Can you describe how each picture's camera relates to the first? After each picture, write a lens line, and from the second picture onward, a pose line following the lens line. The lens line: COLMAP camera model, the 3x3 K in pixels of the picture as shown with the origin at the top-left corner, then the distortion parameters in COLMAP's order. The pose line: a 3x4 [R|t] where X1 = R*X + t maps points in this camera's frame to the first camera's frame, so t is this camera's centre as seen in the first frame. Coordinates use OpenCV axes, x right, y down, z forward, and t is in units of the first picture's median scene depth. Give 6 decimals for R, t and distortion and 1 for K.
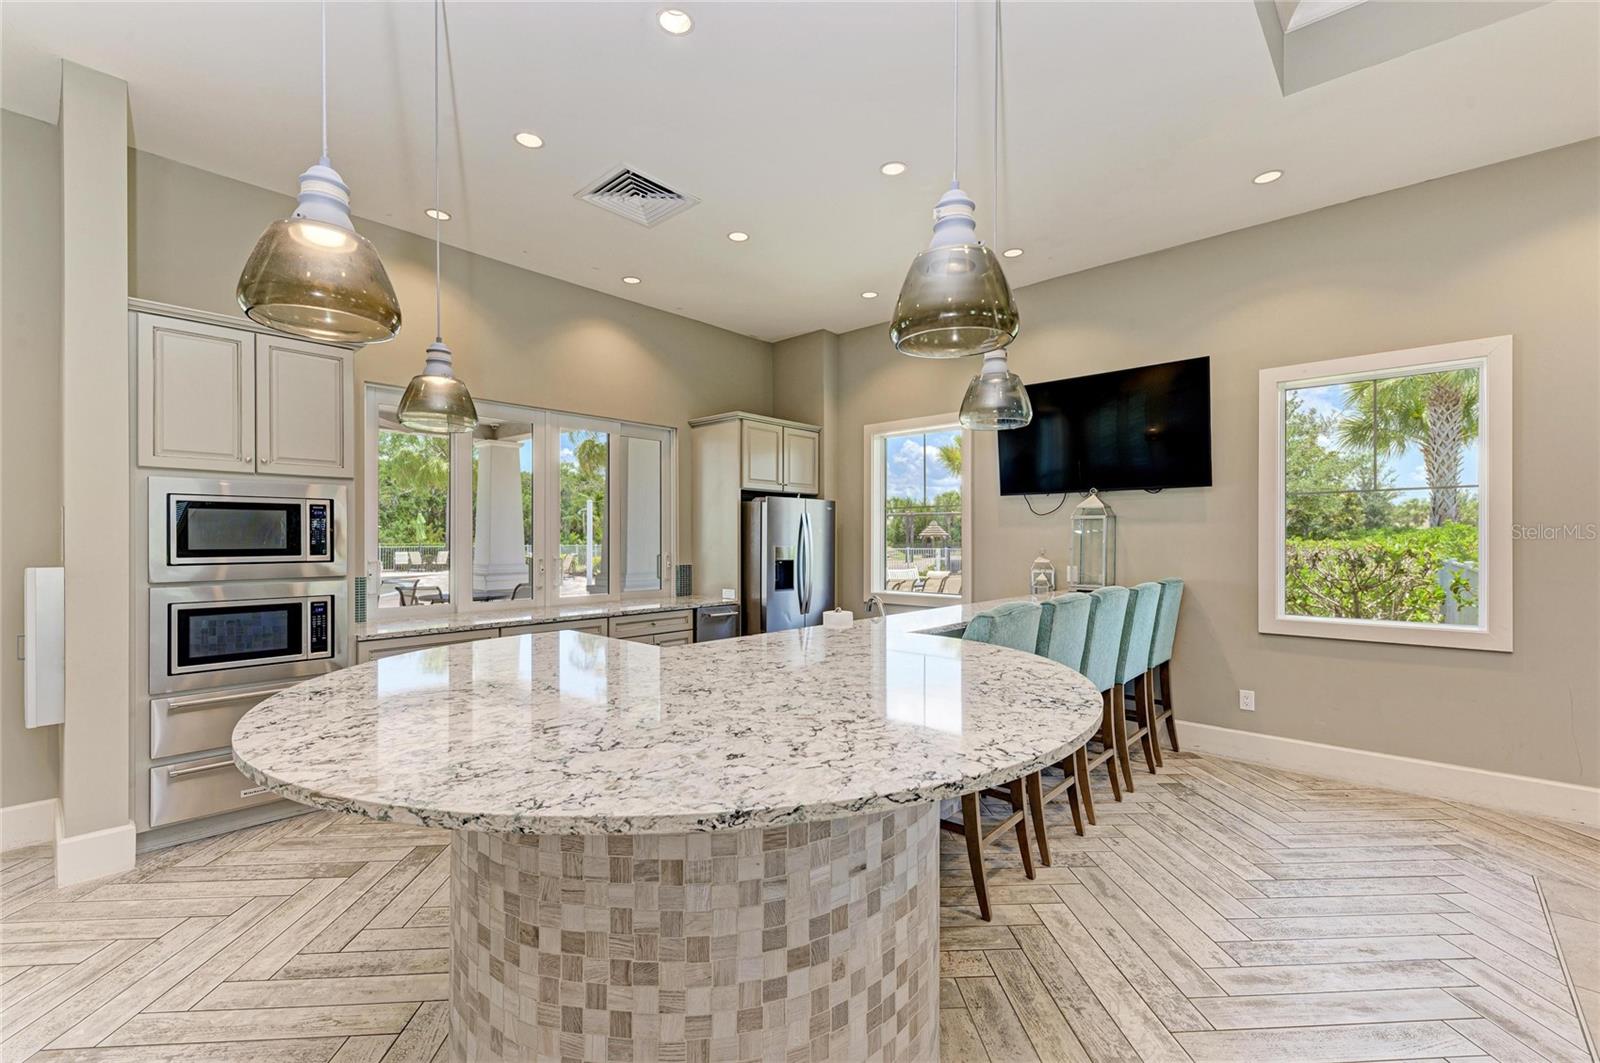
lens RADIAL K [[689.1, 0, 800.0], [0, 689.1, 531.5], [0, 0, 1]] dist [0.001228, 0.000142]
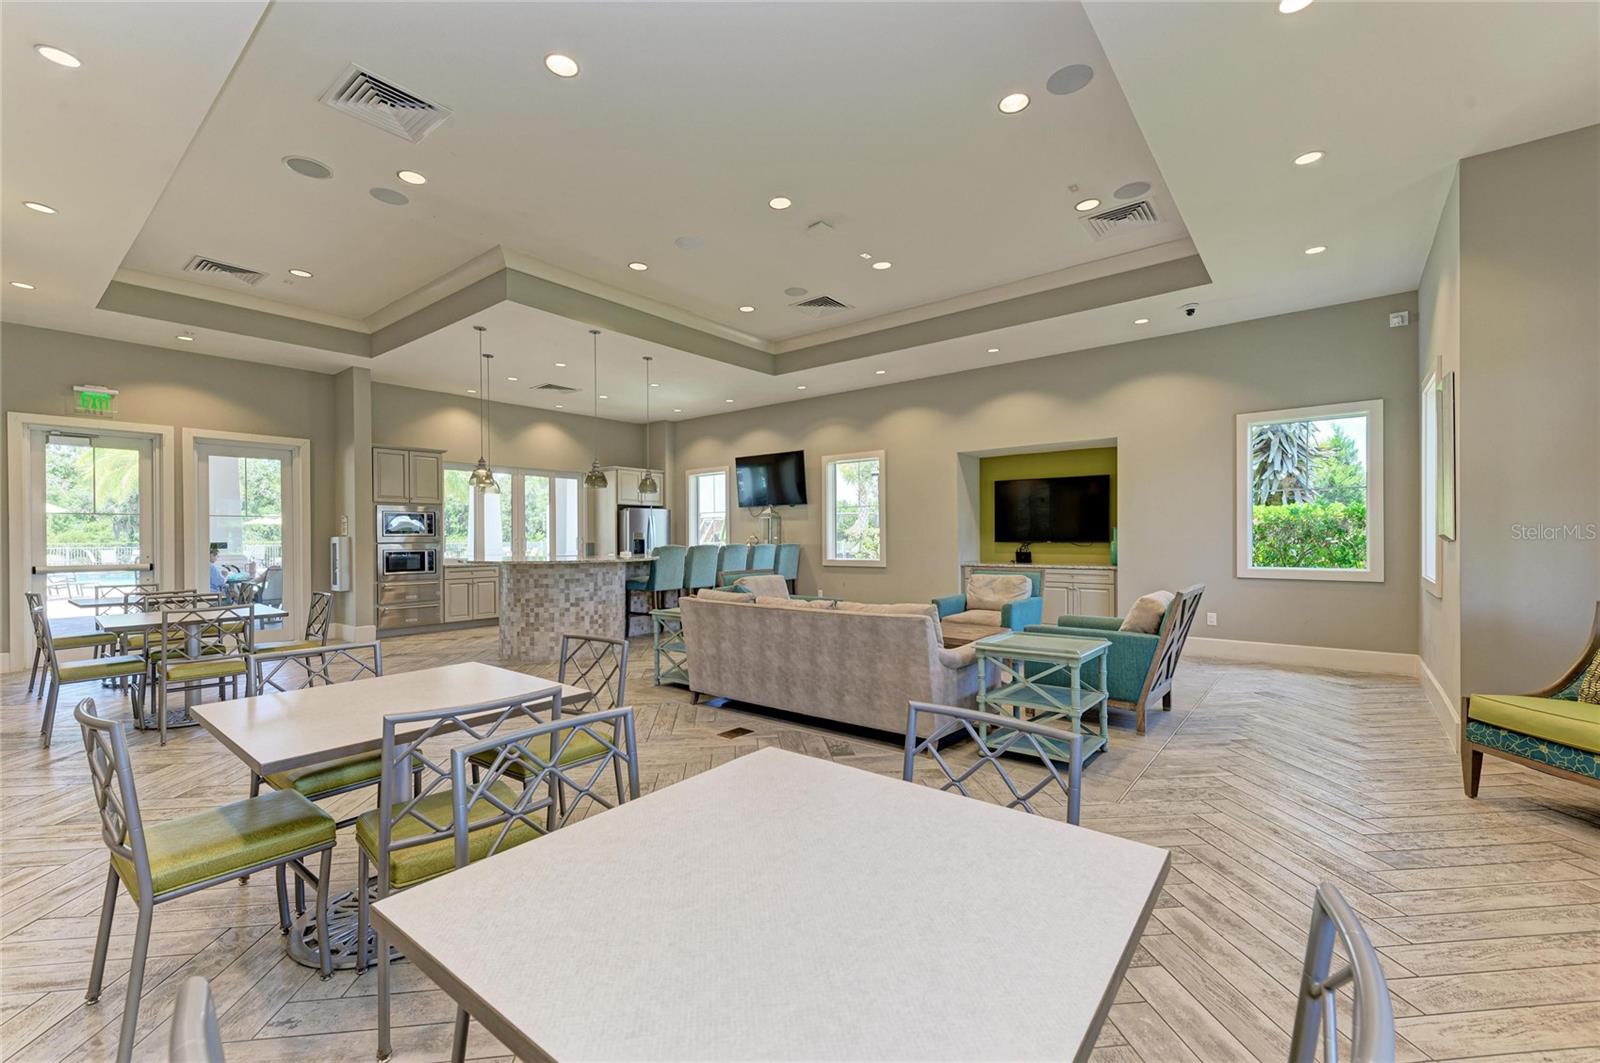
lens RADIAL K [[665.6, 0, 803.3], [0, 665.6, 536.6], [0, 0, 1]] dist [0.014757, -0.000015]
pose [[0.998376, -0.007397, 0.056485, 0.574259], [0.006868, 0.999931, 0.009556, 0.030115], [-0.056552, -0.009152, 0.998358, -1.619215]]
